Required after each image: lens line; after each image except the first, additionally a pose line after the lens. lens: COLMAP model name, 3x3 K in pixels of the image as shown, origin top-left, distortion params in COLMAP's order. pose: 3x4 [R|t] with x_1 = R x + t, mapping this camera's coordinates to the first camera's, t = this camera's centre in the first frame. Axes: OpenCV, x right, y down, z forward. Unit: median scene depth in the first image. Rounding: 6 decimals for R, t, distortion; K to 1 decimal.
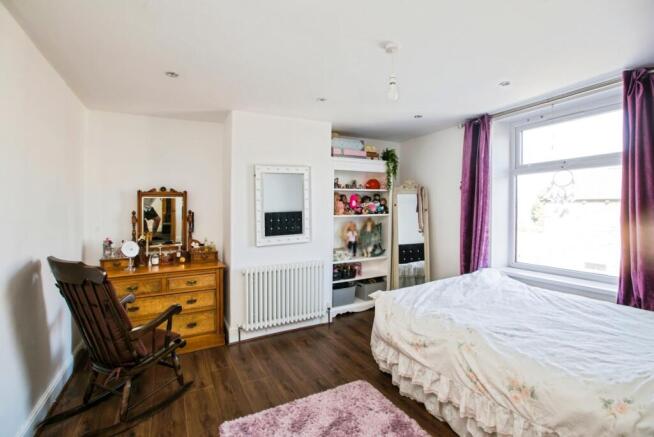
lens RADIAL K [[307.5, 0, 333.4], [0, 307.5, 205.6], [0, 0, 1]] dist [-0.046490, 0.017315]
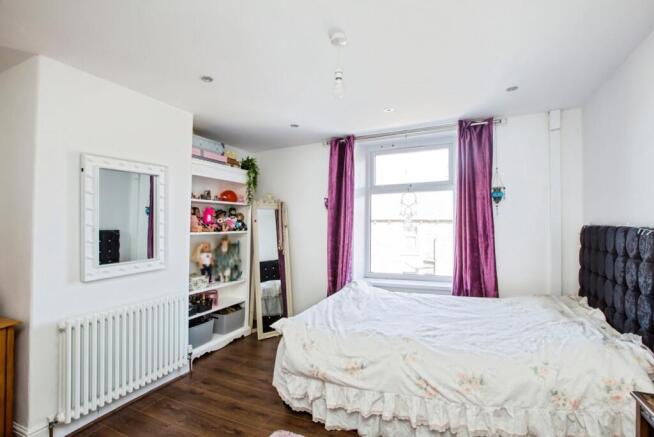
lens RADIAL K [[312.5, 0, 326.3], [0, 312.5, 220.1], [0, 0, 1]] dist [-0.070826, 0.034407]
pose [[0.796197, 0.012235, 0.604914, -0.238208], [-0.000168, 0.999800, -0.020001, 0.018648], [-0.605038, 0.015823, 0.796040, 0.200791]]
